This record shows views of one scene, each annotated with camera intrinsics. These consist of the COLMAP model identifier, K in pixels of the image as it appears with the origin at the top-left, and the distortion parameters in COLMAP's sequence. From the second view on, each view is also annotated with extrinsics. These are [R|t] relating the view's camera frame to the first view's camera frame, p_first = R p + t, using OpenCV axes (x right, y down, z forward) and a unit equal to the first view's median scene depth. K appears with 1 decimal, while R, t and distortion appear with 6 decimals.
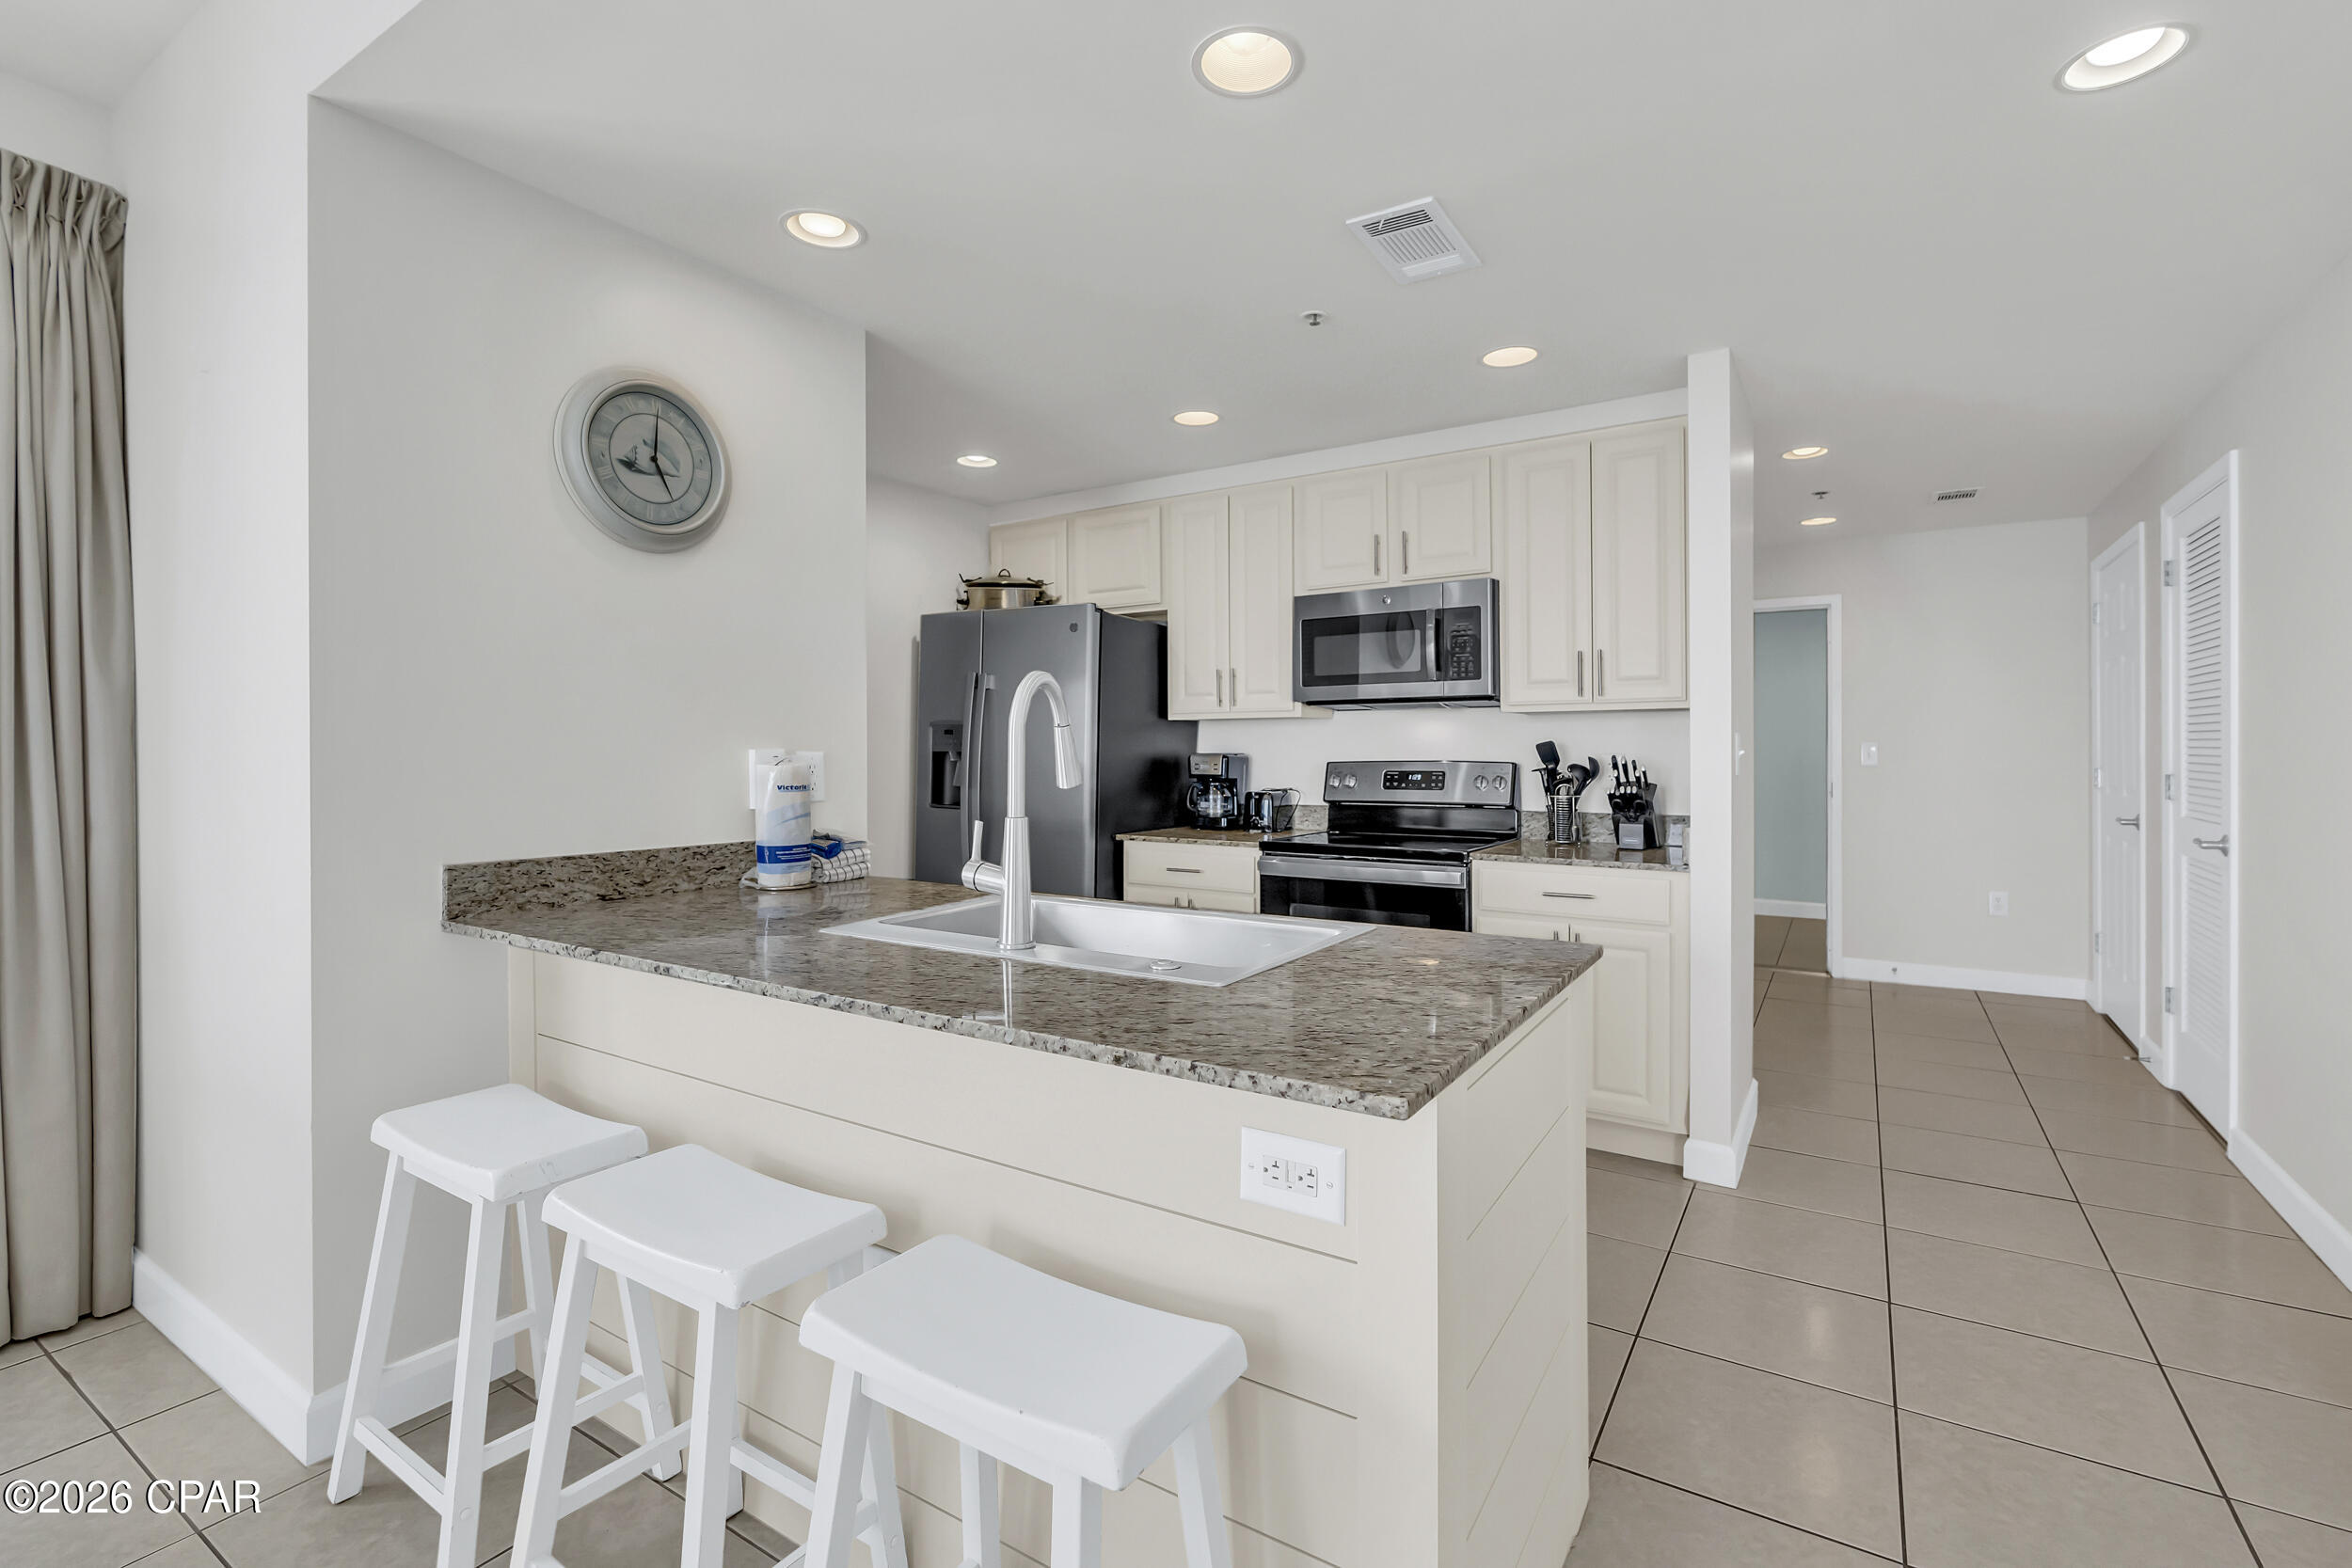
lens RADIAL K [[1058.7, 0, 1178.5], [0, 1058.7, 736.6], [0, 0, 1]] dist [-0.001013, 0.000819]
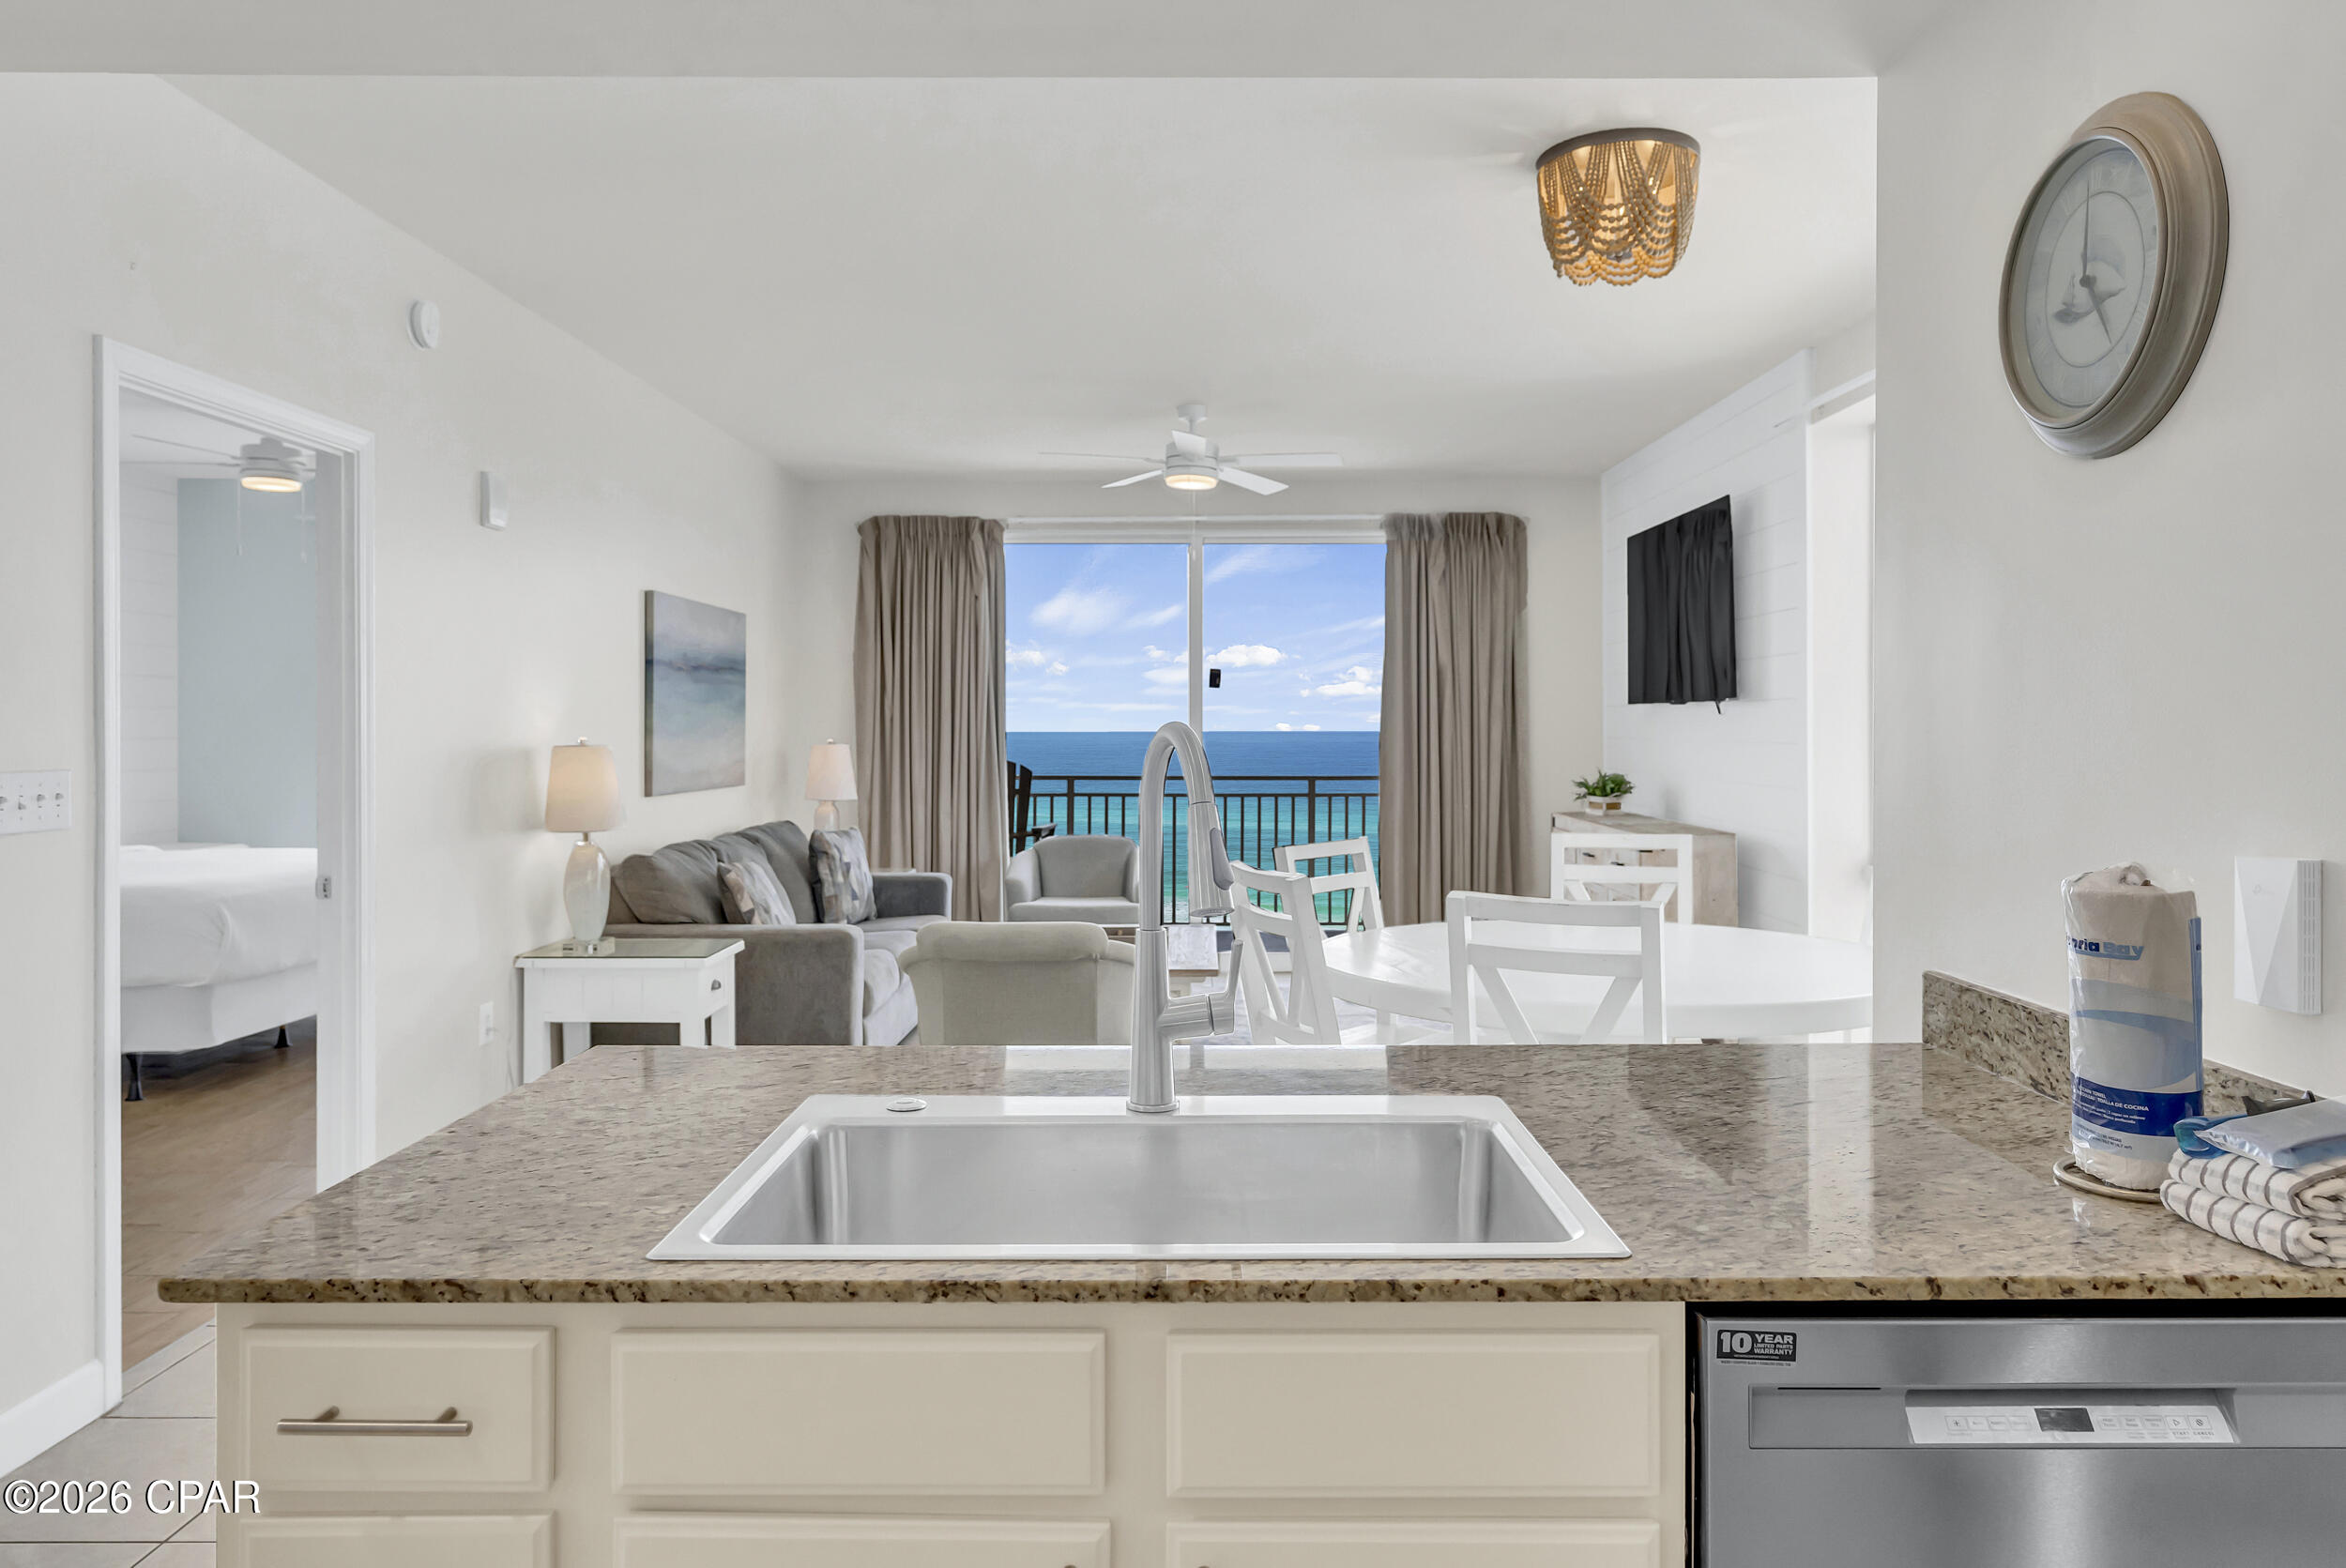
lens RADIAL K [[1518.6, 0, 1193.8], [0, 1518.6, 715.0], [0, 0, 1]] dist [-0.002952, 0.001247]
pose [[-0.842565, -0.005224, -0.538569, 0.181344], [0.007330, 0.999749, -0.021166, -0.022281], [0.538544, -0.021781, -0.842316, 0.894633]]
